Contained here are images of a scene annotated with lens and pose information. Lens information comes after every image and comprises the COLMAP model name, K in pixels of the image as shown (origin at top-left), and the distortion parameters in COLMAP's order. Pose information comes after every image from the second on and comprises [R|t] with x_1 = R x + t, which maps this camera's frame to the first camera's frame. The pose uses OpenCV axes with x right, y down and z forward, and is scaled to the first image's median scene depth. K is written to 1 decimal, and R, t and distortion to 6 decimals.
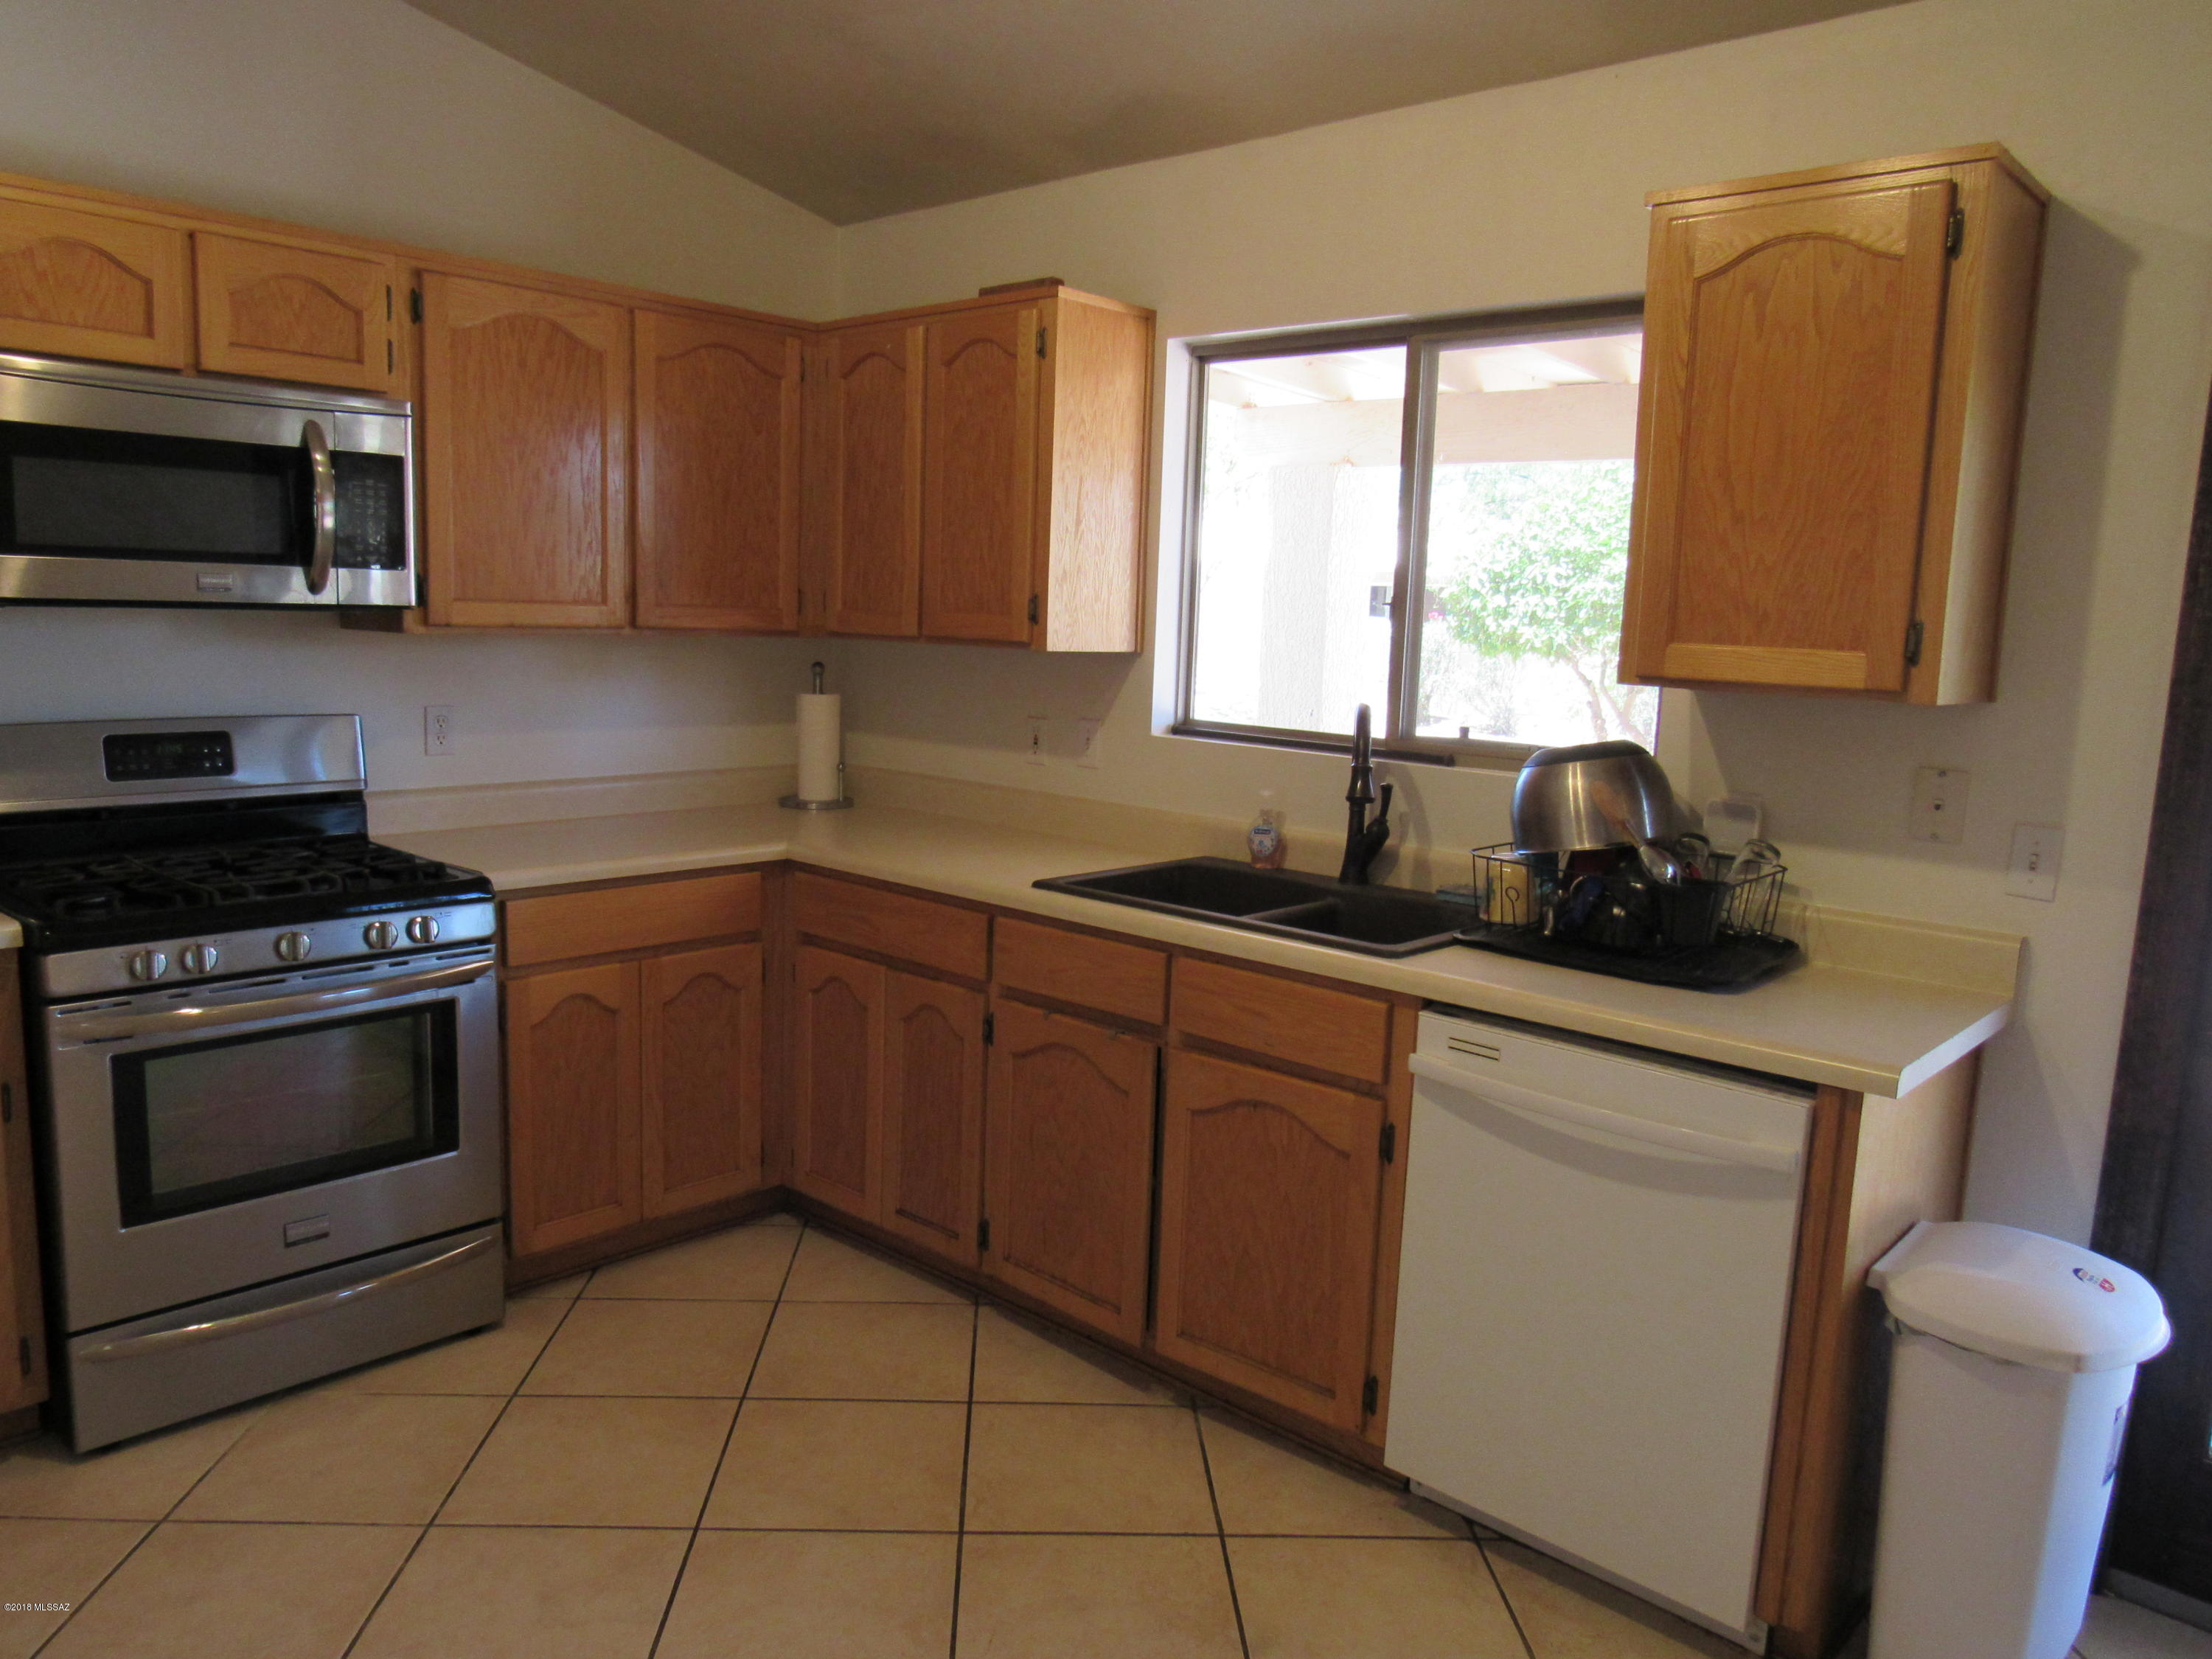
lens RADIAL K [[1585.4, 0, 1106.0], [0, 1585.4, 829.5], [0, 0, 1]] dist [-0.017565, 0.001056]
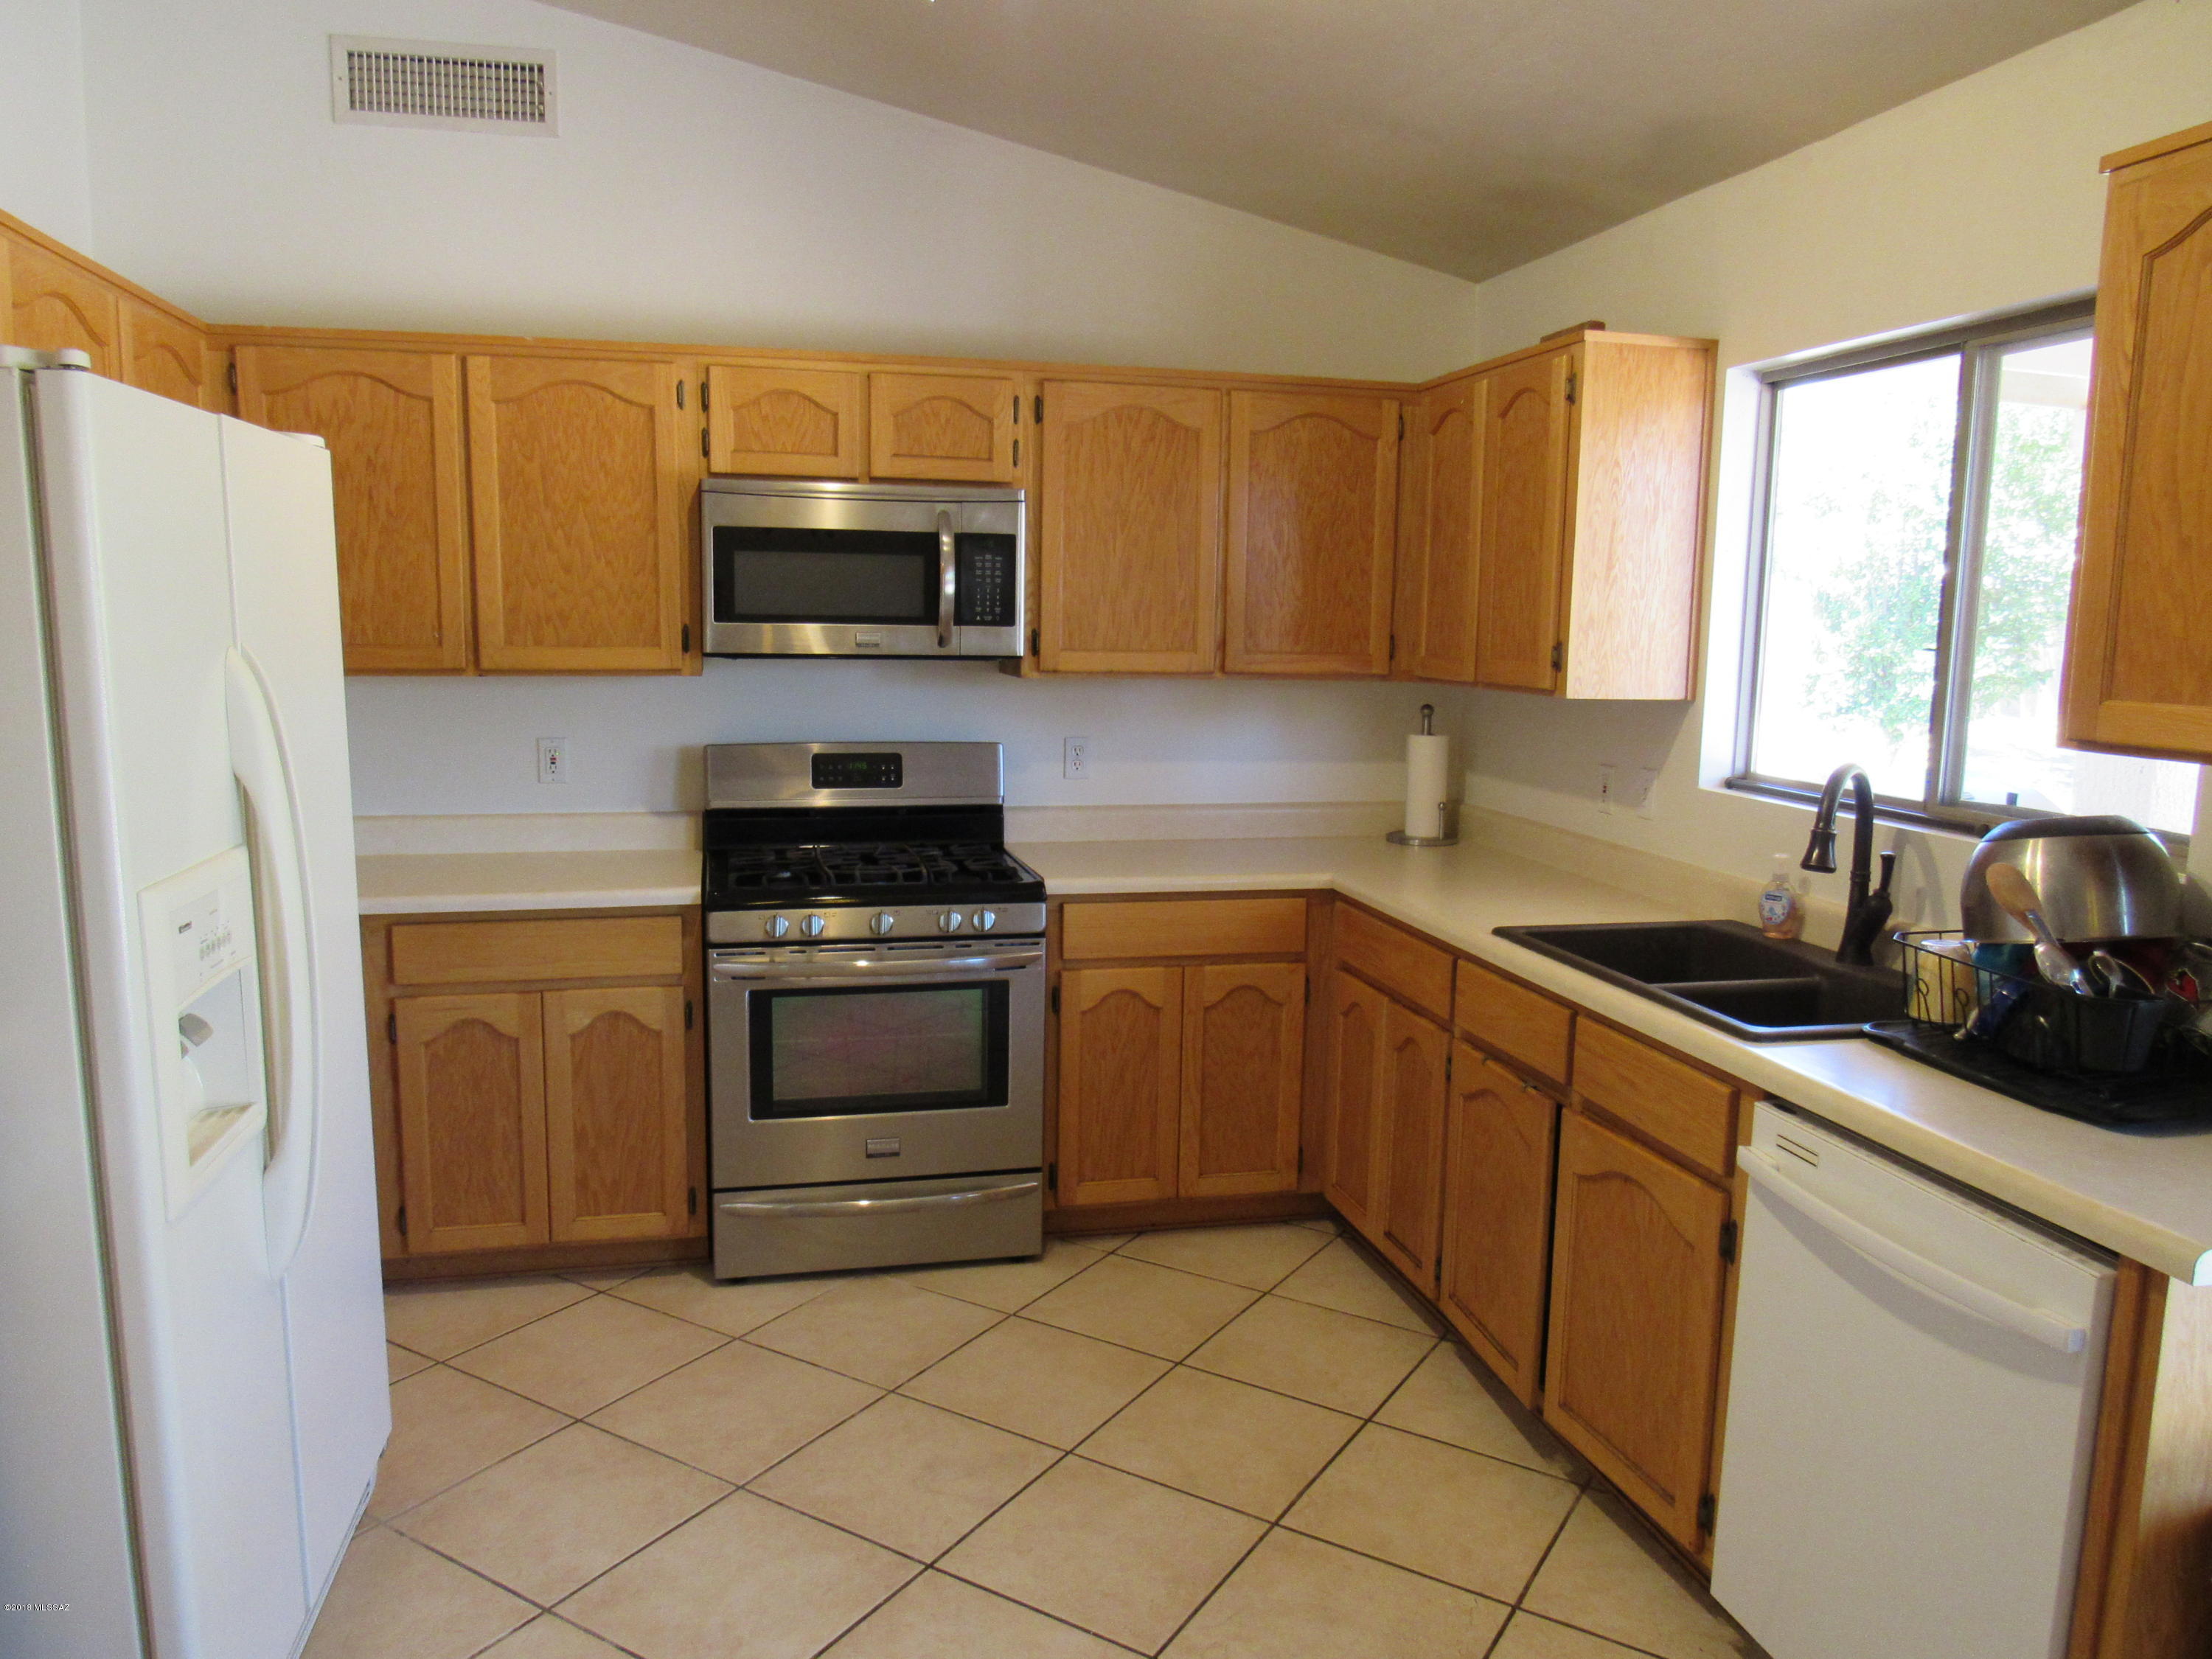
lens RADIAL K [[1586.4, 0, 1106.2], [0, 1586.4, 836.1], [0, 0, 1]] dist [-0.033036, 0.033760]
pose [[0.828586, 0.058331, -0.556814, 0.293023], [-0.067412, 0.997716, 0.004204, -0.012204], [0.555788, 0.034053, 0.830626, 0.025760]]
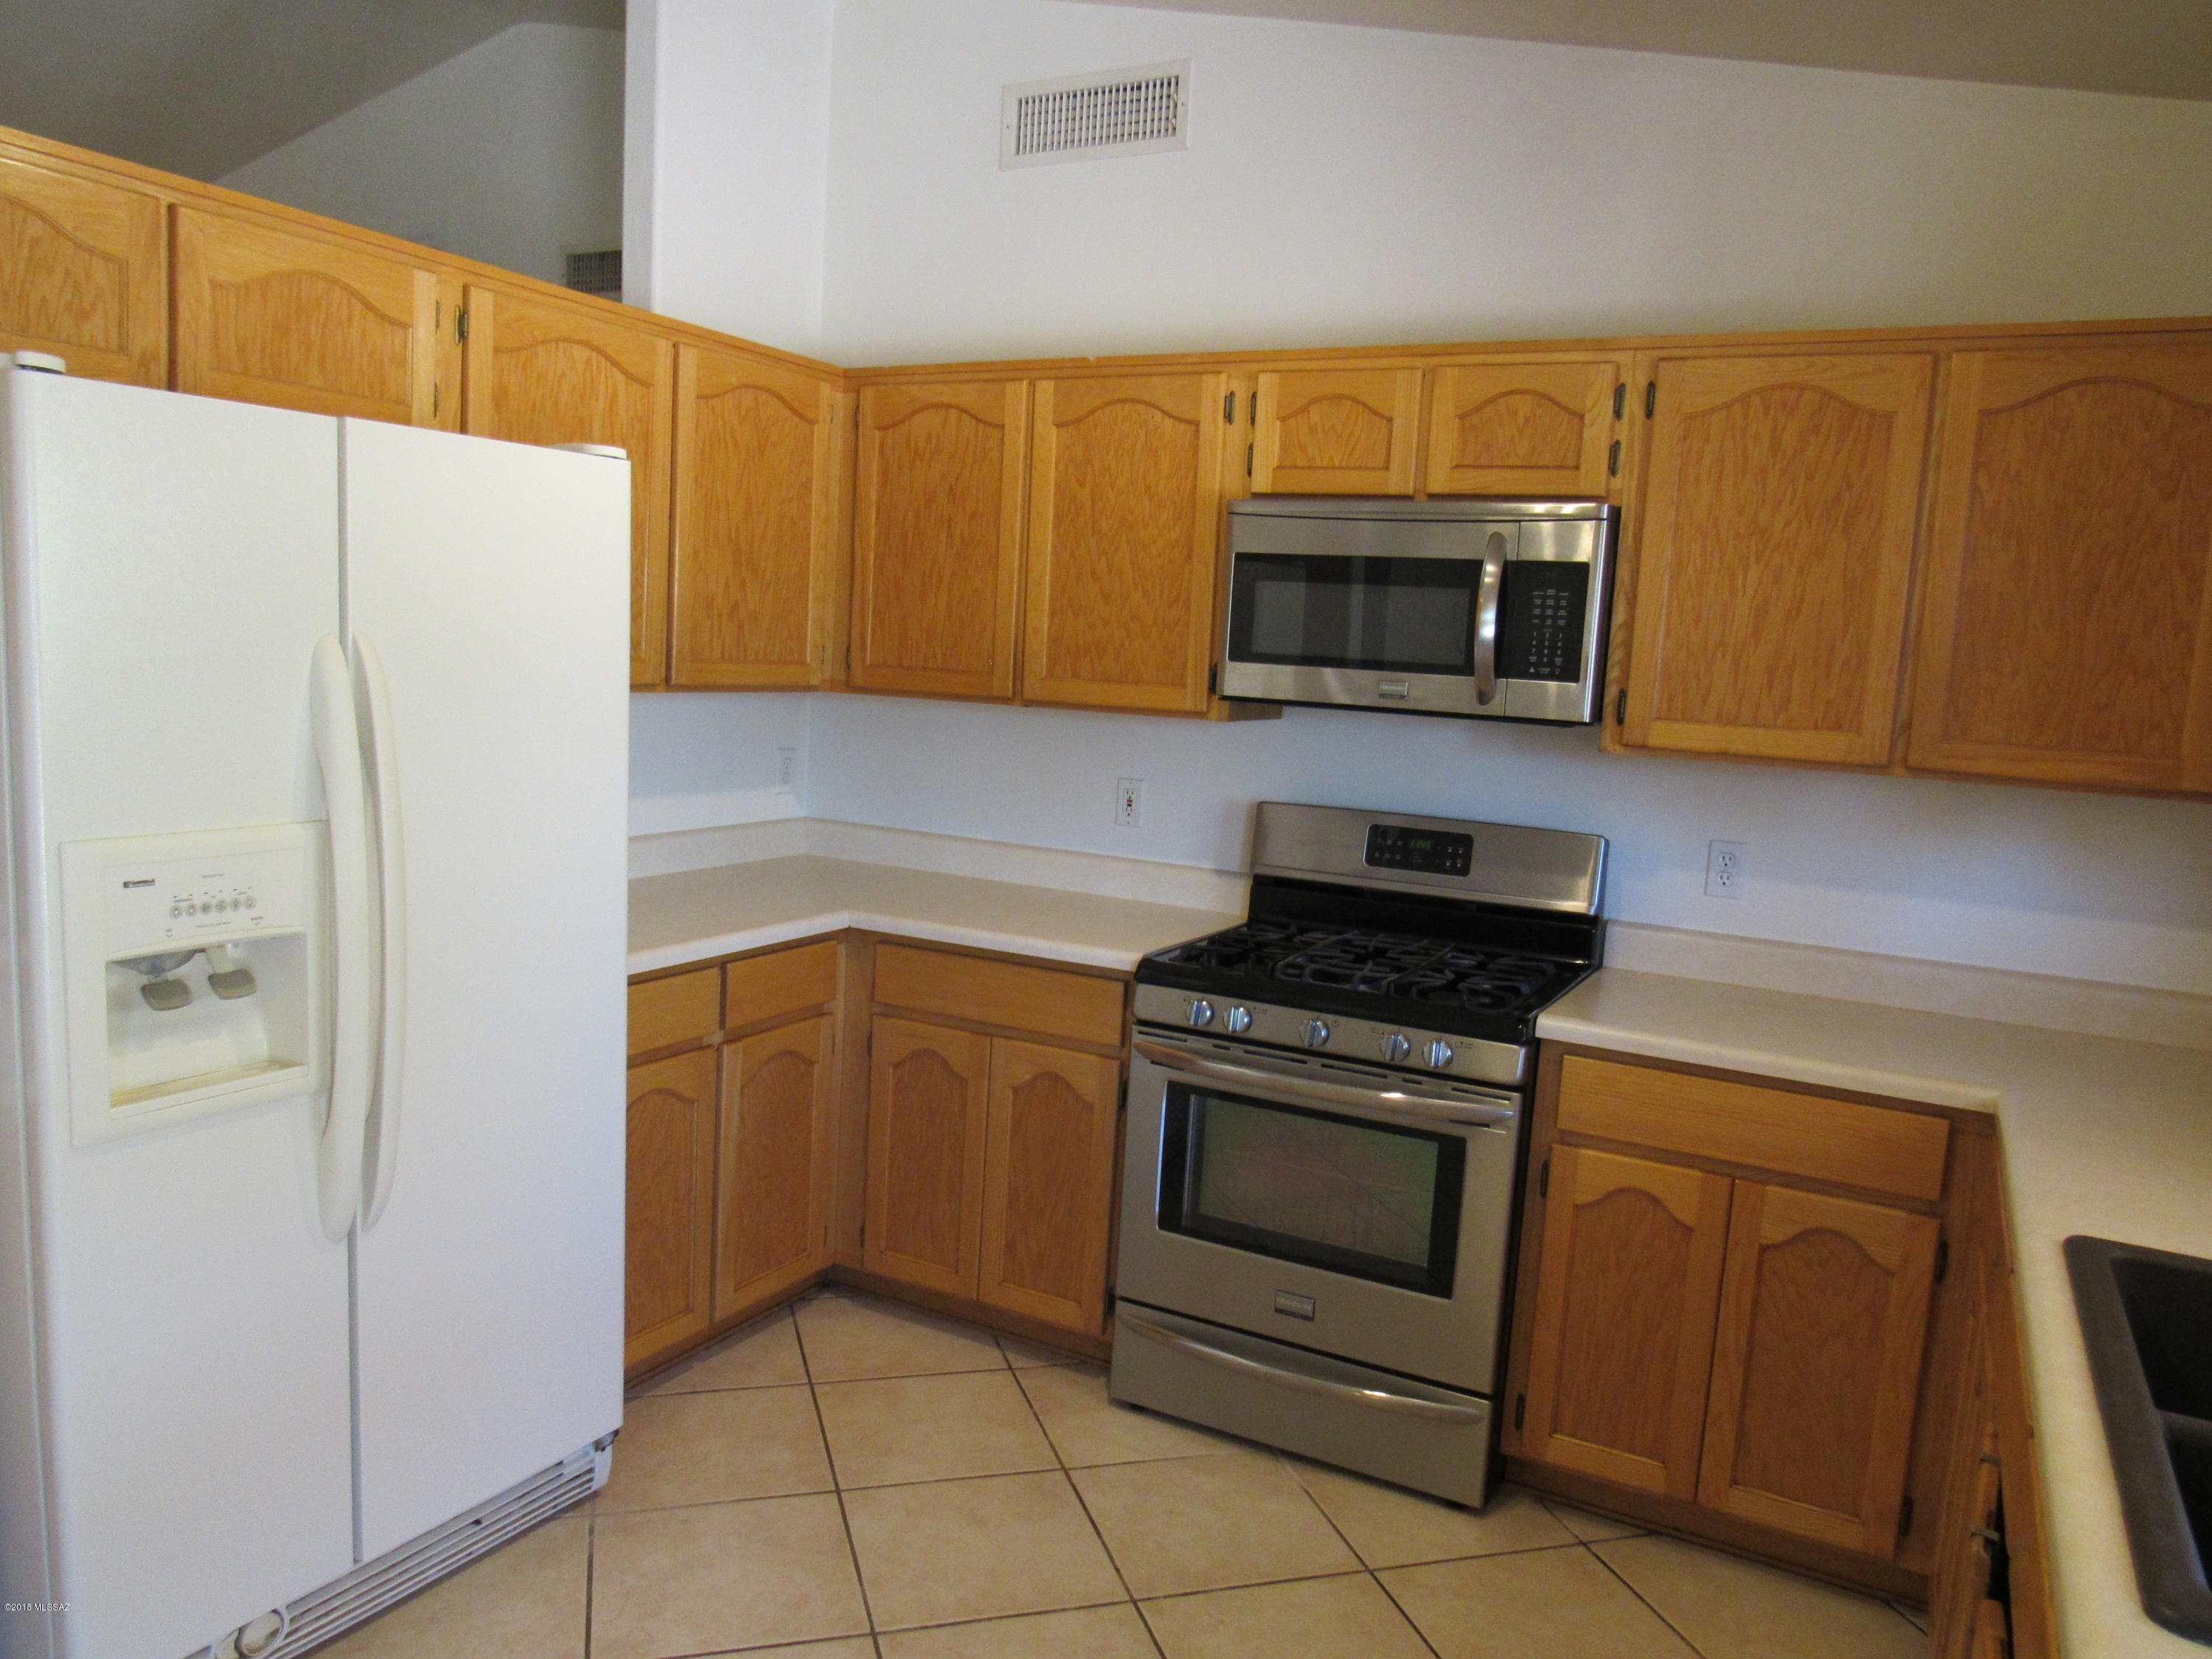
lens RADIAL K [[1593.6, 0, 1111.0], [0, 1593.6, 834.1], [0, 0, 1]] dist [-0.013063, -0.001674]
pose [[0.249024, 0.097093, -0.963618, 0.383100], [-0.184358, 0.981522, 0.051254, -0.071073], [0.950789, 0.164887, 0.262322, 0.483118]]
